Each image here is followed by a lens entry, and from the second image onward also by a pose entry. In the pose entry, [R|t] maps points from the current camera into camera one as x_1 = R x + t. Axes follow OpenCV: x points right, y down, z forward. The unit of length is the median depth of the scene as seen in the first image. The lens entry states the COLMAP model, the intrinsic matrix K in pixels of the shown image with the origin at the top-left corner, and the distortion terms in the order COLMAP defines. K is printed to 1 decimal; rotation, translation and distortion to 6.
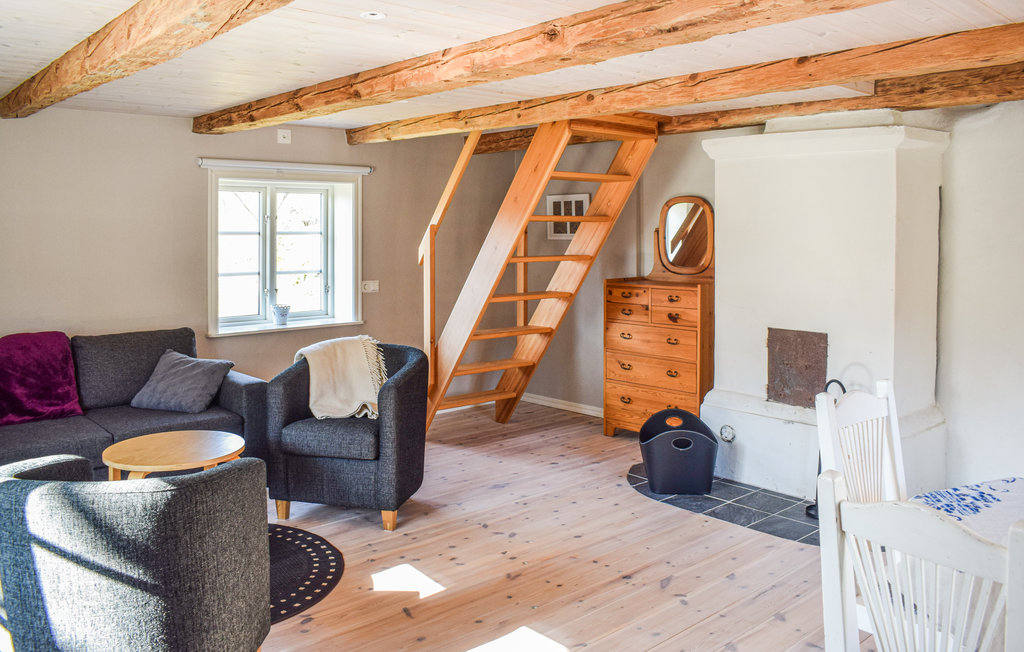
lens RADIAL K [[814.2, 0, 510.9], [0, 814.2, 321.2], [0, 0, 1]] dist [-0.085342, 0.002175]
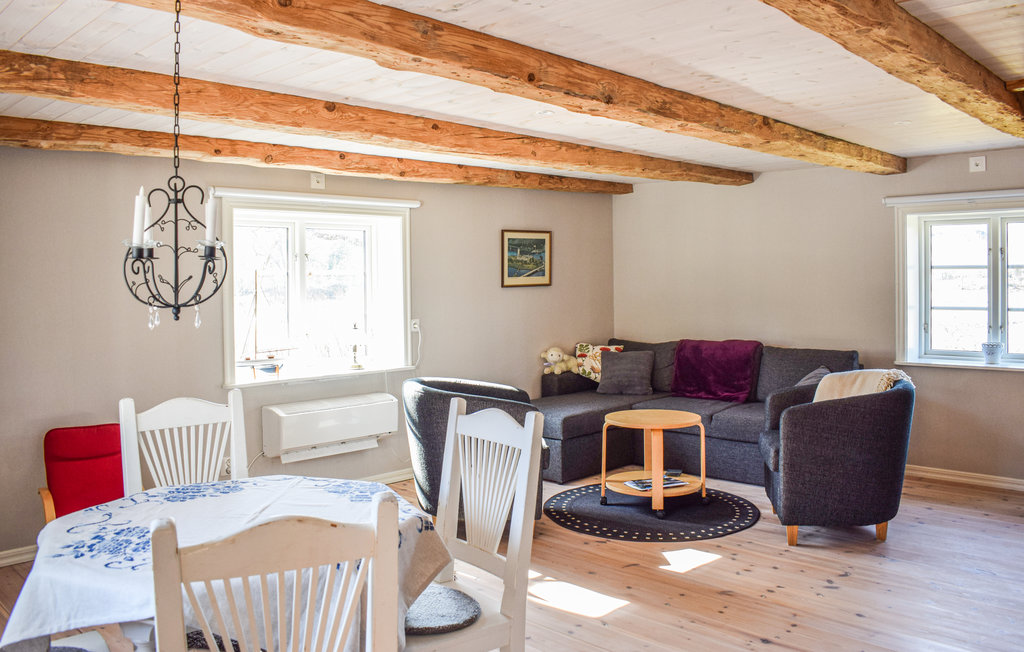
lens RADIAL K [[814.2, 0, 510.7], [0, 814.2, 326.9], [0, 0, 1]] dist [-0.085342, 0.002175]
pose [[0.056023, 0.046296, -0.997356, 0.934856], [-0.096146, 0.994532, 0.040765, -0.032036], [0.993789, 0.093608, 0.060168, 0.606257]]
